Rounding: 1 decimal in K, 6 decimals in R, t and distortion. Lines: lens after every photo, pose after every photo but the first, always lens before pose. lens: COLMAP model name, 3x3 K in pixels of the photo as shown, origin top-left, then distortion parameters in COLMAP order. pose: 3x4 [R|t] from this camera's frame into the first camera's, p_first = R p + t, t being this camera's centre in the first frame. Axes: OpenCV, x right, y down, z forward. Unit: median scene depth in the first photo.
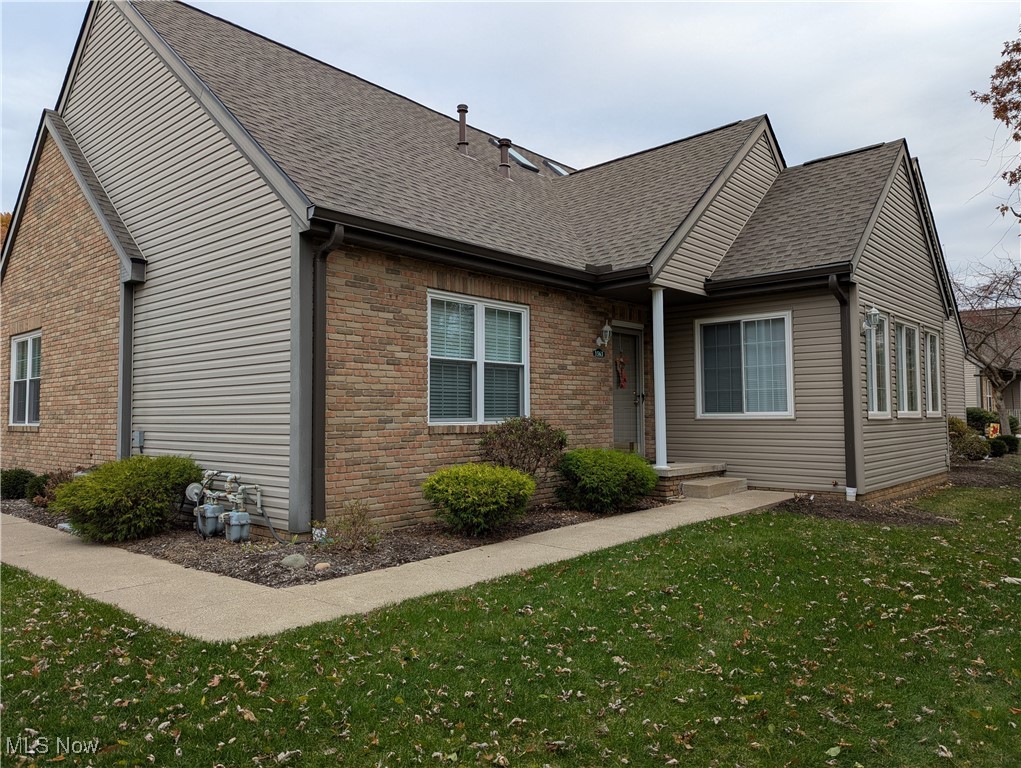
lens RADIAL K [[714.5, 0, 510.5], [0, 714.5, 384.0], [0, 0, 1]] dist [0.093485, -0.104142]
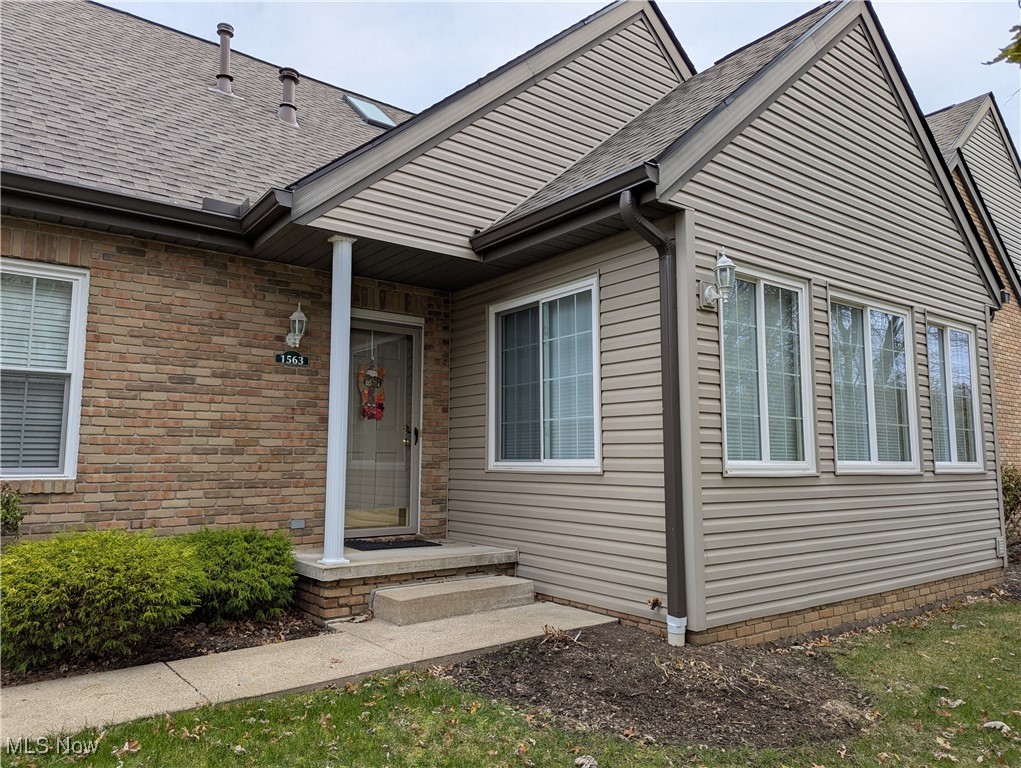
lens RADIAL K [[714.5, 0, 510.5], [0, 714.5, 384.0], [0, 0, 1]] dist [0.093485, -0.104142]
pose [[0.982912, -0.010499, -0.183778, 0.416801], [-0.001285, 0.997956, -0.063886, 0.015935], [0.184074, 0.063030, 0.980889, 0.452988]]
